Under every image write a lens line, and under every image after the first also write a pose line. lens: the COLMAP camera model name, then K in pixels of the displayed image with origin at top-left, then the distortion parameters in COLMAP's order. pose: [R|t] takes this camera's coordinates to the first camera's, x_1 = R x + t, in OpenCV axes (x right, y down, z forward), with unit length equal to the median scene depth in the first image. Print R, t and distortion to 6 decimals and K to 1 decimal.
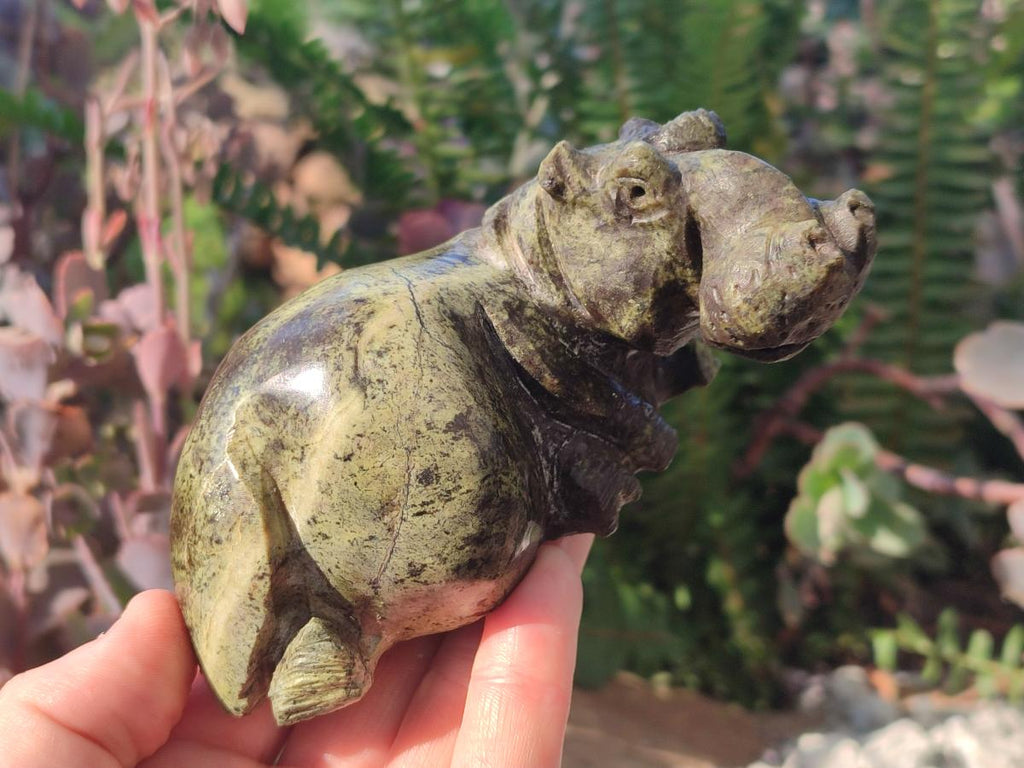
lens RADIAL K [[1545.6, 0, 544.0], [0, 1545.6, 397.2], [0, 0, 1]] dist [0.101969, 0.000000]
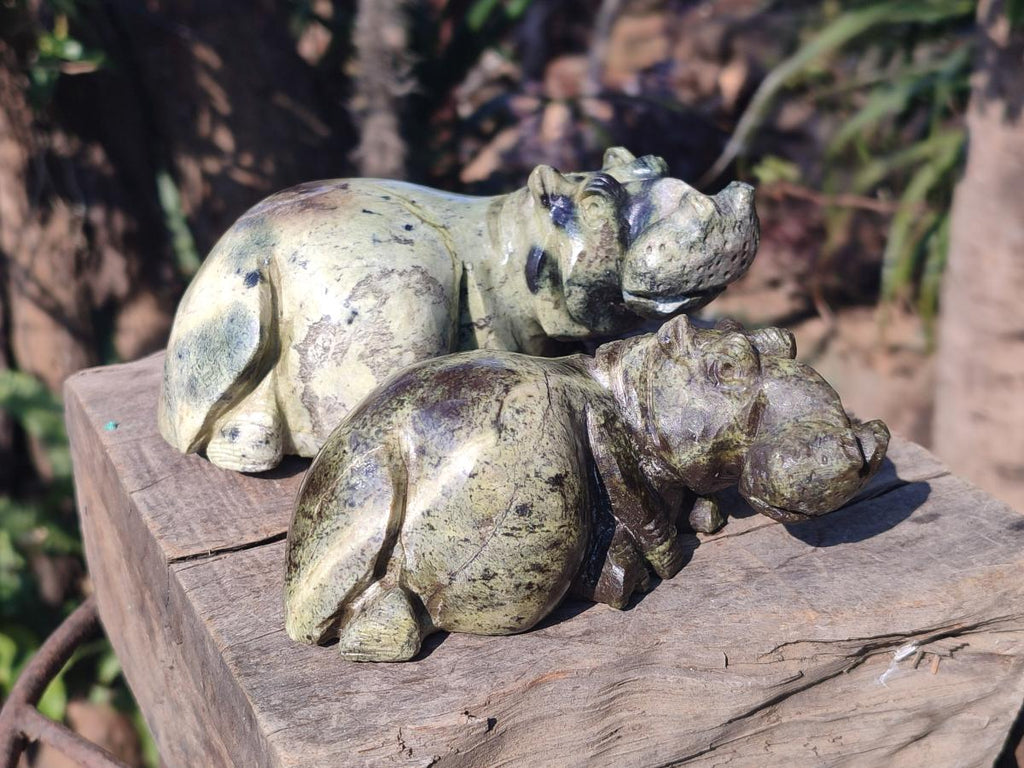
lens RADIAL K [[1545.6, 0, 512.8], [0, 1545.6, 380.3], [0, 0, 1]] dist [0.101969, 0.000000]
pose [[0.938093, 0.342590, 0.051115, -0.185422], [-0.330798, 0.929845, -0.161123, 0.161027], [-0.102728, 0.134239, 0.985610, -0.311449]]
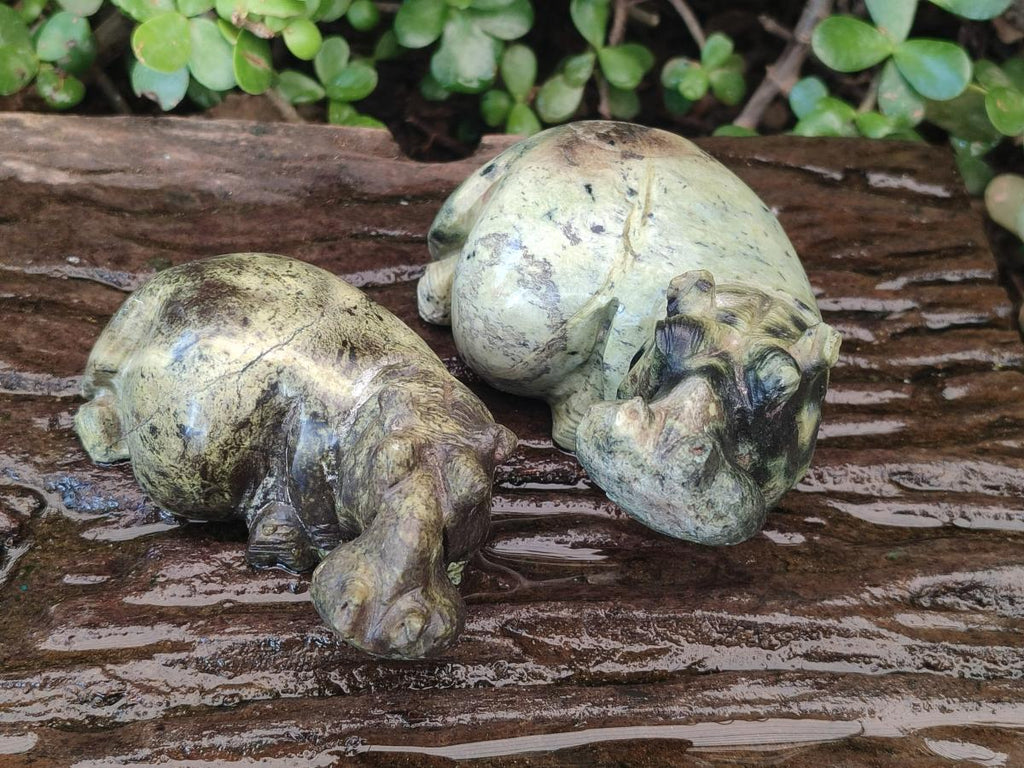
lens RADIAL K [[1545.6, 0, 535.7], [0, 1545.6, 391.9], [0, 0, 1]] dist [0.101969, 0.000000]
pose [[0.379119, 0.868866, -0.318342, 0.472233], [-0.672519, 0.495017, 0.550160, -0.968082], [0.635600, 0.005515, 0.771999, 0.115978]]
